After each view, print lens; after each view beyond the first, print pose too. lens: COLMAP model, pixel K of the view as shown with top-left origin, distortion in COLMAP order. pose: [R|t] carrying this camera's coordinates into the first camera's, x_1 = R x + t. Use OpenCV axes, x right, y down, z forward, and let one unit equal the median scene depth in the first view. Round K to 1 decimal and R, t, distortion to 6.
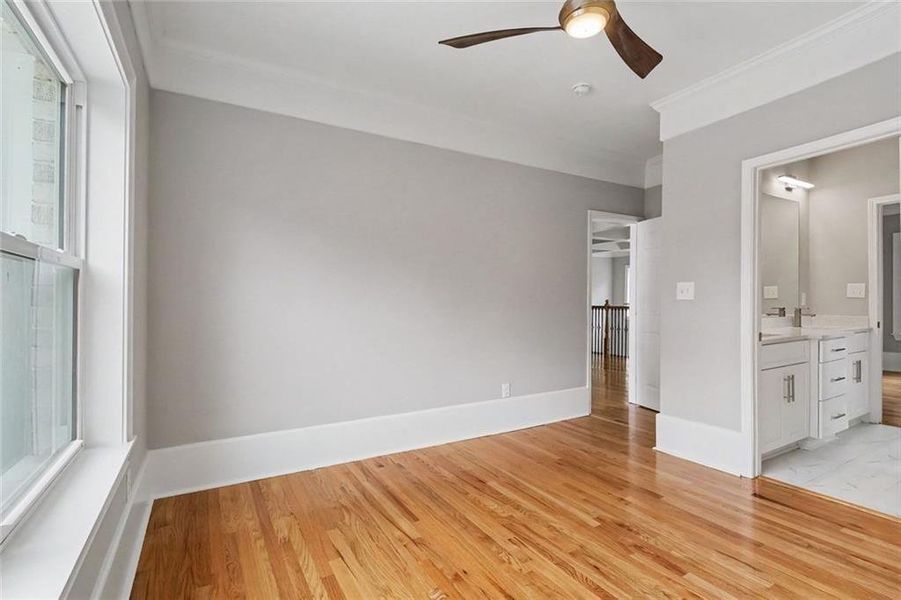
lens RADIAL K [[425.2, 0, 453.9], [0, 425.2, 302.0], [0, 0, 1]] dist [-0.004833, -0.000217]
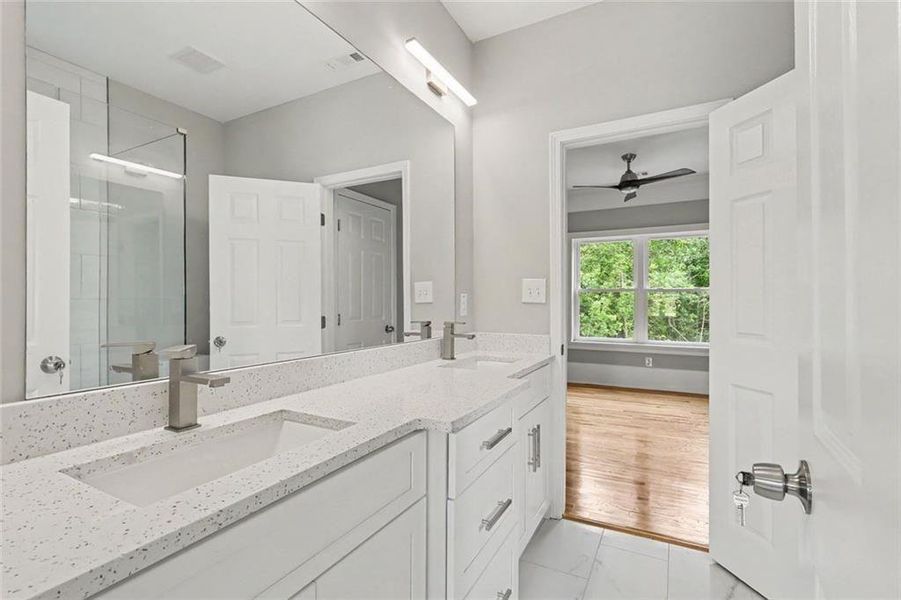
lens RADIAL K [[425.2, 0, 448.3], [0, 425.2, 299.4], [0, 0, 1]] dist [-0.004833, -0.000217]
pose [[0.853821, 0.008112, 0.520504, 0.540620], [-0.003716, 0.999948, -0.009488, -0.008871], [-0.520554, 0.006167, 0.853807, 0.556982]]
